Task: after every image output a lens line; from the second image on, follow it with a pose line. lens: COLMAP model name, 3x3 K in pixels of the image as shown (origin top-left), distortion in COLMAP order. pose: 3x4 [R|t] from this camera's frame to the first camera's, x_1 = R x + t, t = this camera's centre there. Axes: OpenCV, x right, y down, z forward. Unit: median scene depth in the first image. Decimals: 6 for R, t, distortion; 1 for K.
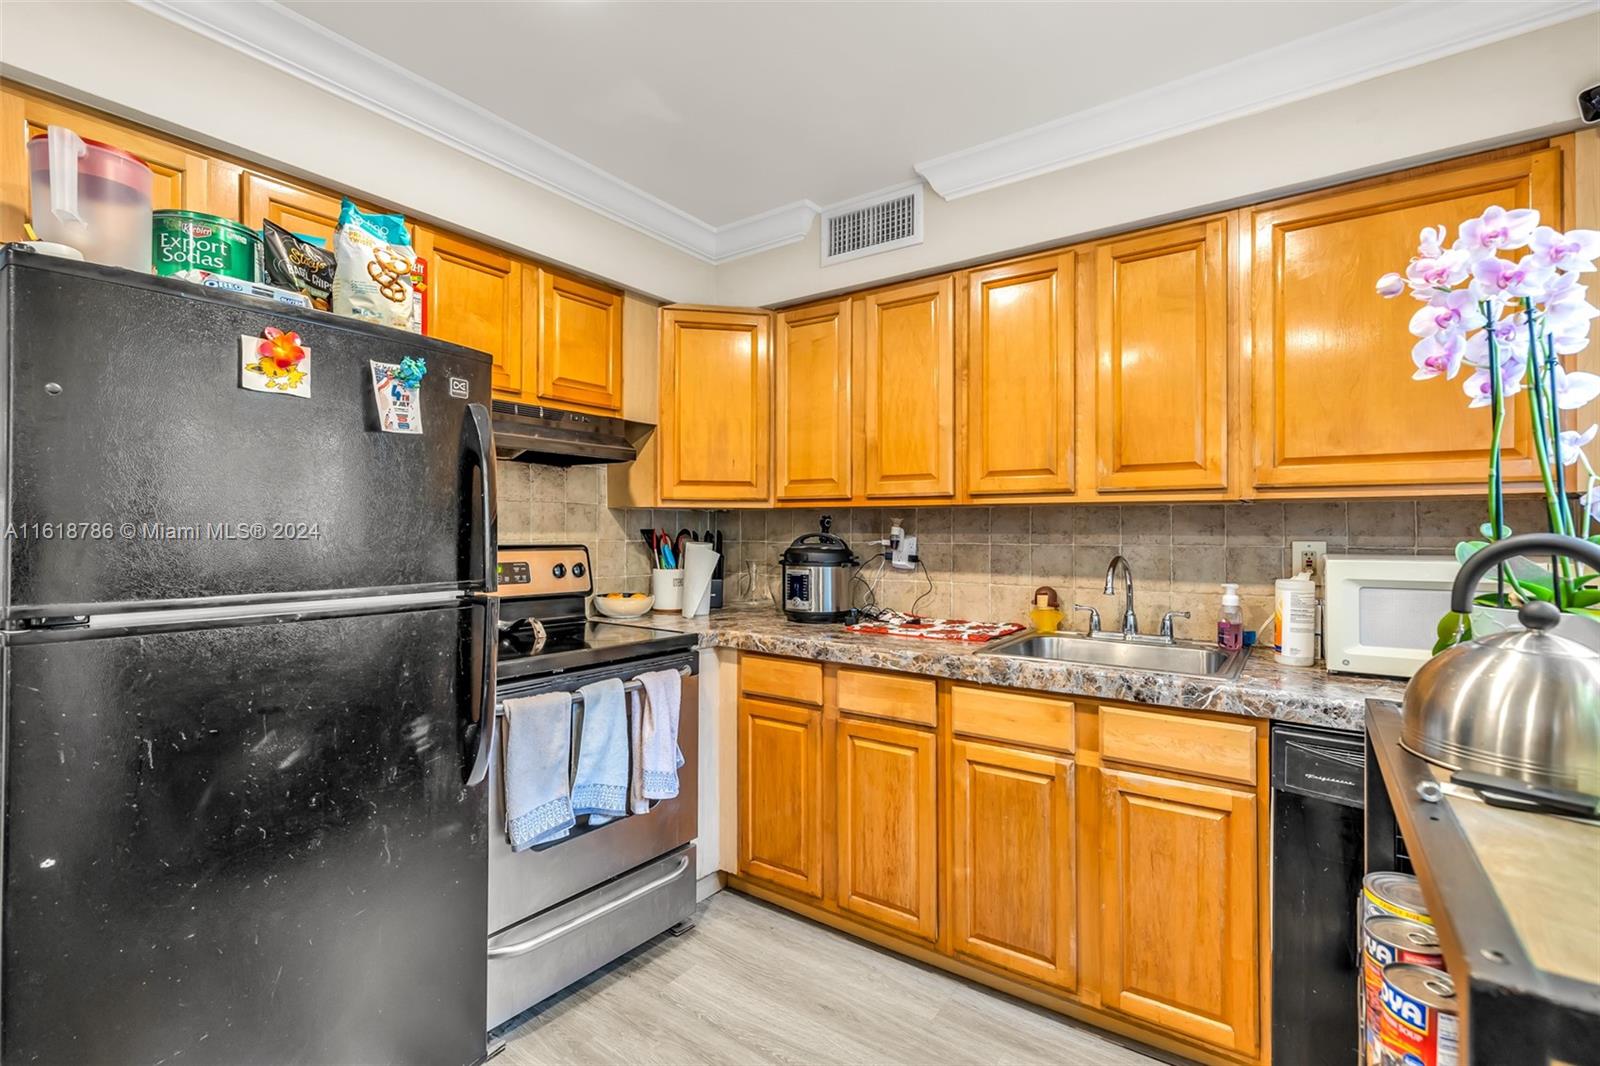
lens RADIAL K [[723.7, 0, 800.0], [0, 723.7, 533.0], [0, 0, 1]] dist [0.001572, 0.000147]
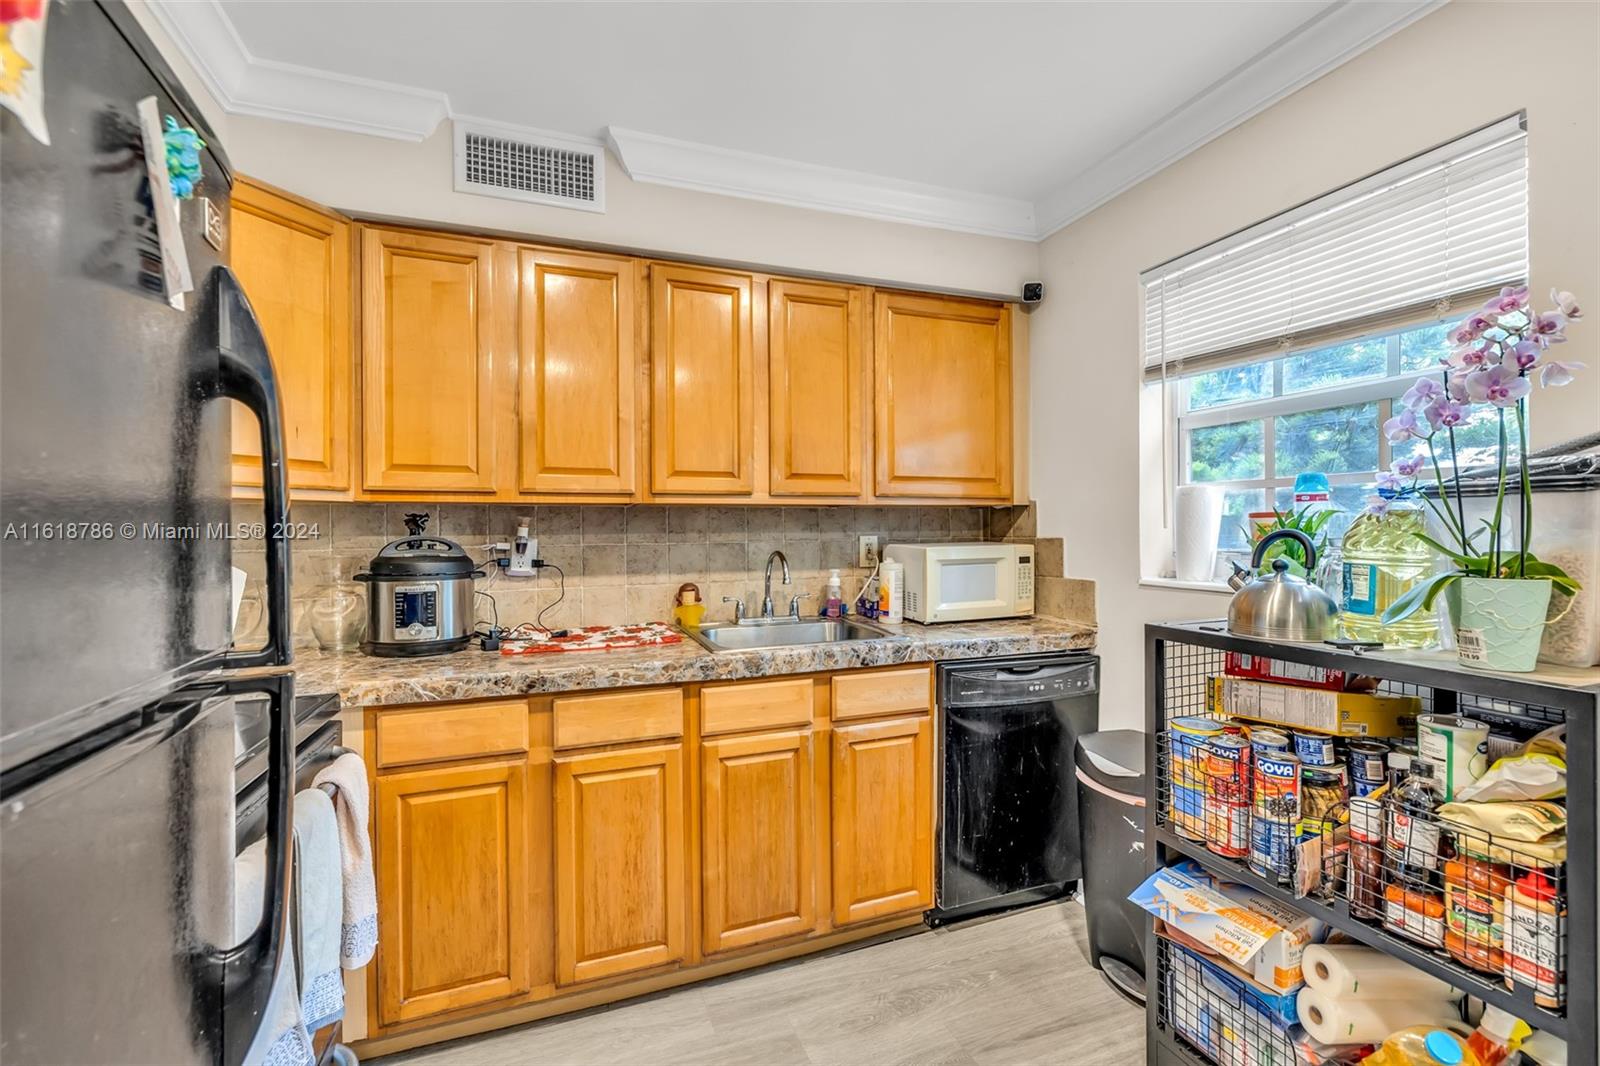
lens RADIAL K [[704.4, 0, 800.0], [0, 704.4, 533.0], [0, 0, 1]] dist [-0.000034, -0.000066]
pose [[0.553379, -0.012565, 0.832835, -0.480524], [0.012259, 0.999901, 0.006940, -0.004333], [-0.832839, 0.006369, 0.553479, 0.339230]]
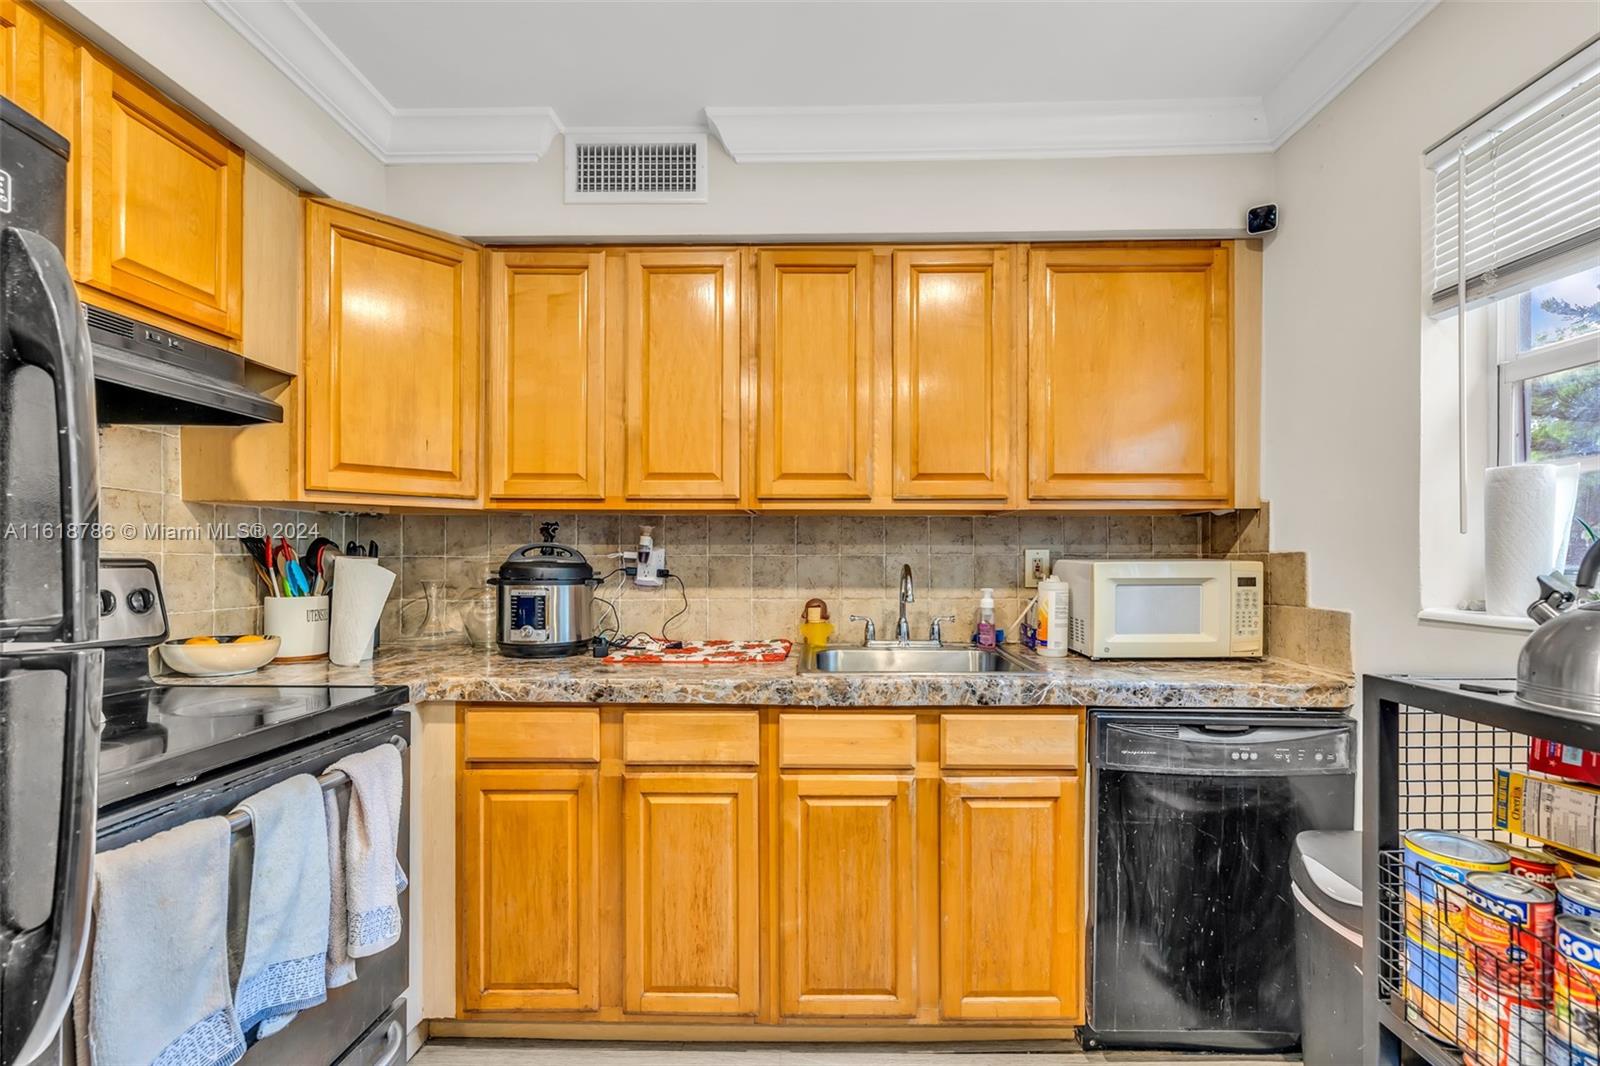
lens RADIAL K [[699.7, 0, 806.3], [0, 699.7, 557.5], [0, 0, 1]] dist [0.000158, 0.000204]
pose [[0.822006, -0.002720, 0.569472, -0.228778], [0.003643, 0.999993, -0.000482, 0.022491], [-0.569466, 0.002471, 0.822011, 0.274414]]
